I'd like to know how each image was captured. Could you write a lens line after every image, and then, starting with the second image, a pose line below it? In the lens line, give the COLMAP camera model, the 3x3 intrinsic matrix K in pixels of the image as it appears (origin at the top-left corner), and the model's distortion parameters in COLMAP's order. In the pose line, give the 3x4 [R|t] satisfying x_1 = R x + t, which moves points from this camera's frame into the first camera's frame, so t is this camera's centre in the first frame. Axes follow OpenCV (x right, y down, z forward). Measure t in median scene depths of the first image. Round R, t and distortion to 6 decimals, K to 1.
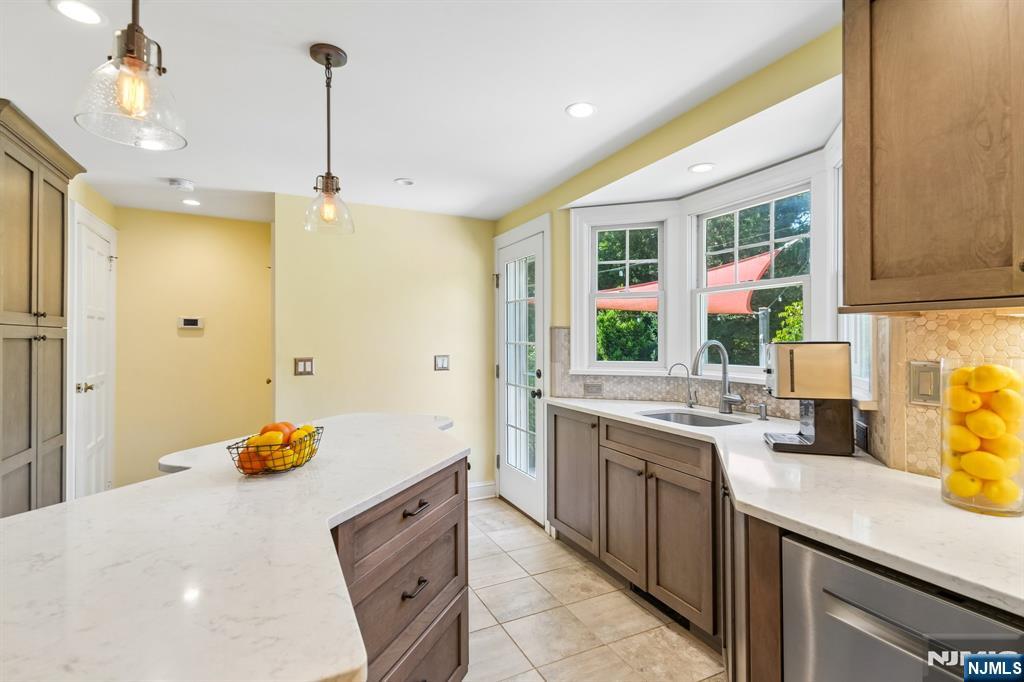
lens RADIAL K [[499.1, 0, 527.9], [0, 499.1, 335.1], [0, 0, 1]] dist [0.021593, -0.003172]
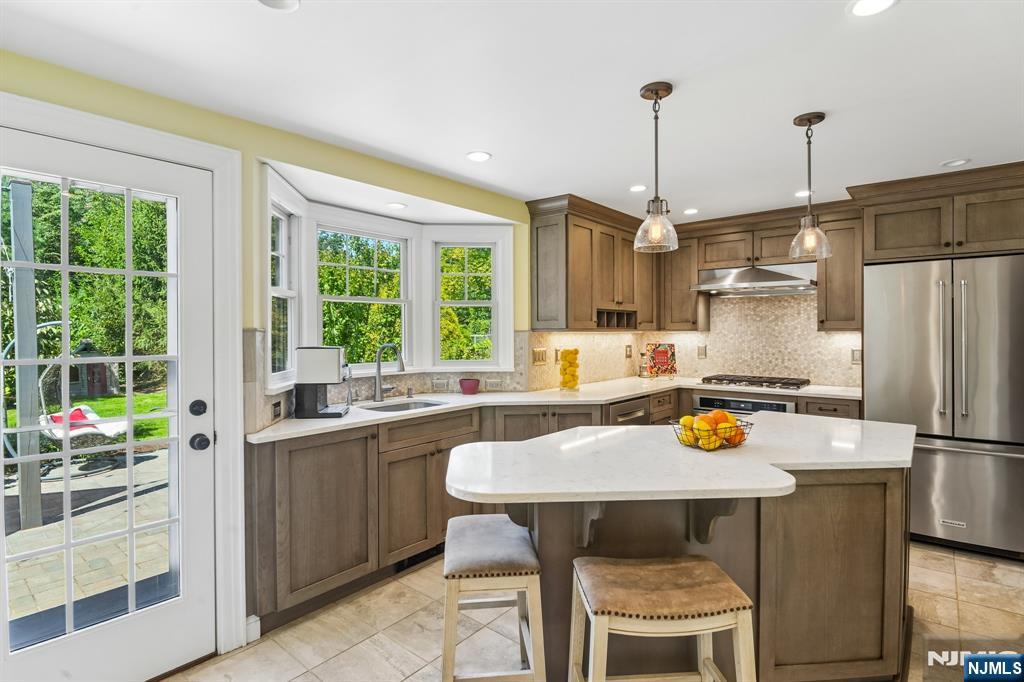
lens RADIAL K [[499.1, 0, 512.1], [0, 499.1, 336.2], [0, 0, 1]] dist [0.021593, -0.003172]
pose [[-0.392423, -0.009239, 0.919738, -0.773424], [-0.007473, 0.999949, 0.006856, -0.015014], [-0.919754, -0.004183, -0.392472, 1.038910]]
